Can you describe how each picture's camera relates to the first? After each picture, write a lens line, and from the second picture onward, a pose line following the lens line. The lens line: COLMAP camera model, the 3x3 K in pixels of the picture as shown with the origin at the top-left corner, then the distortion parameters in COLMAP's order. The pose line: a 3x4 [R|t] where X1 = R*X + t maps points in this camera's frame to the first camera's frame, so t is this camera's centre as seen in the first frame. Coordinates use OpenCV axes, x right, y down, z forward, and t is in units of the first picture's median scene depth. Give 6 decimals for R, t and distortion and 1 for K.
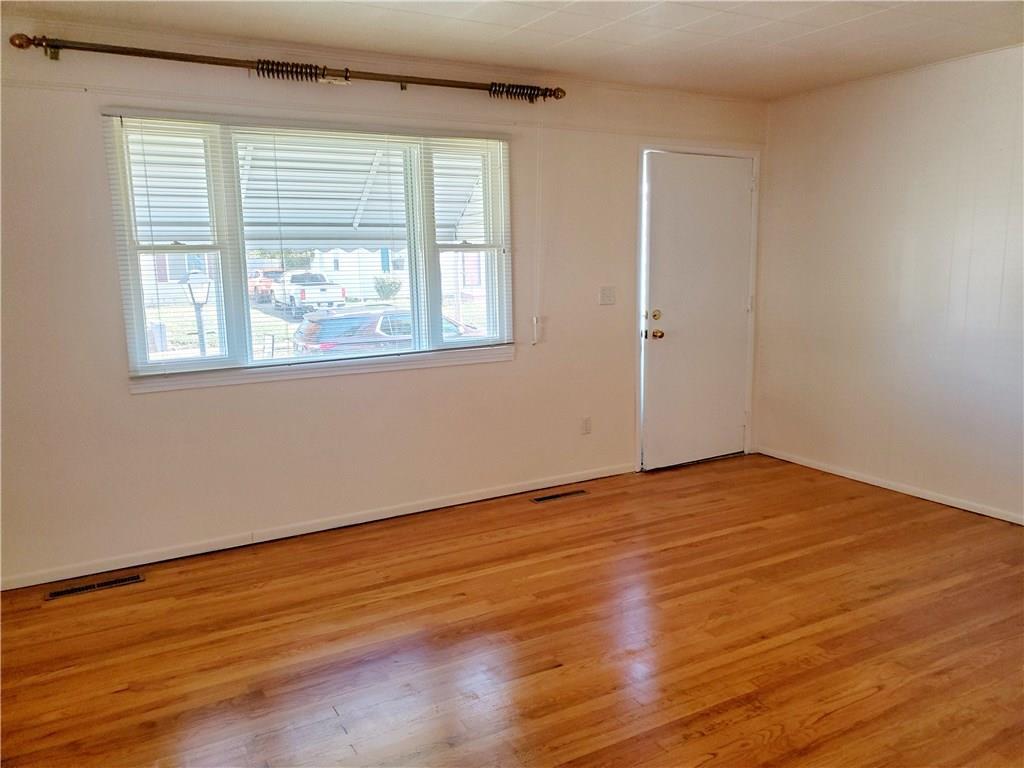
lens RADIAL K [[780.0, 0, 512.0], [0, 780.0, 384.0], [0, 0, 1]] dist [-0.004337, 0.001676]
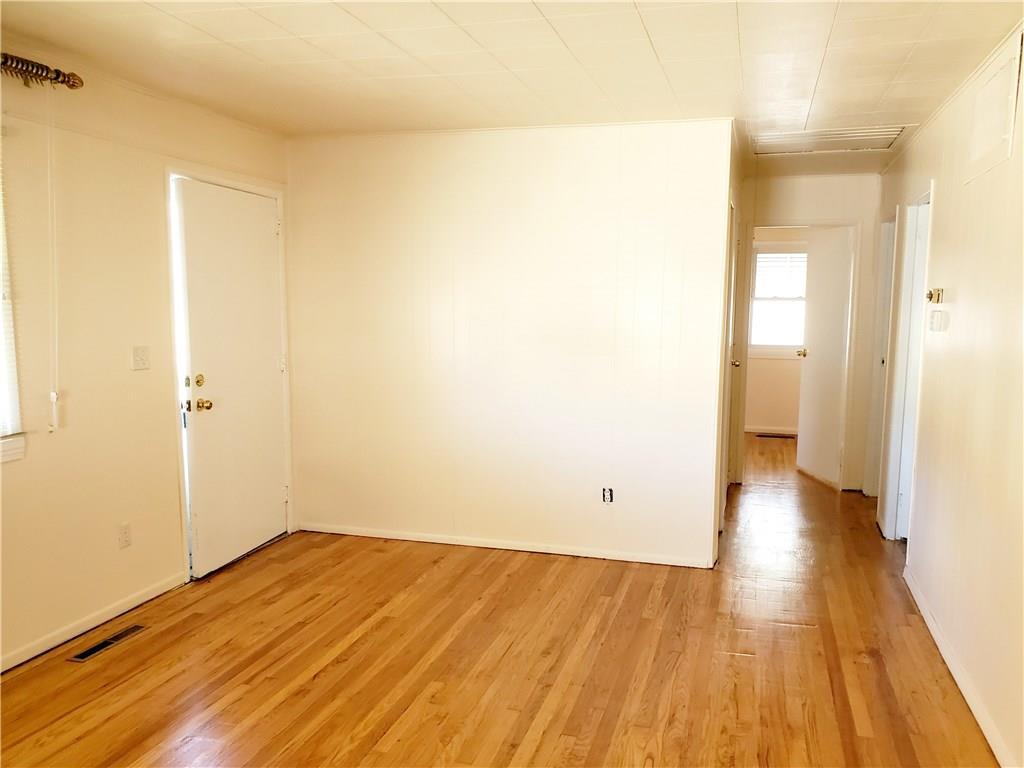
lens RADIAL K [[825.6, 0, 512.0], [0, 825.6, 384.0], [0, 0, 1]] dist [0.047962, -0.055942]
pose [[0.710036, -0.048685, 0.702480, -0.204664], [0.092671, 0.995391, -0.024682, -0.038127], [-0.698041, 0.082625, 0.711275, 0.192158]]
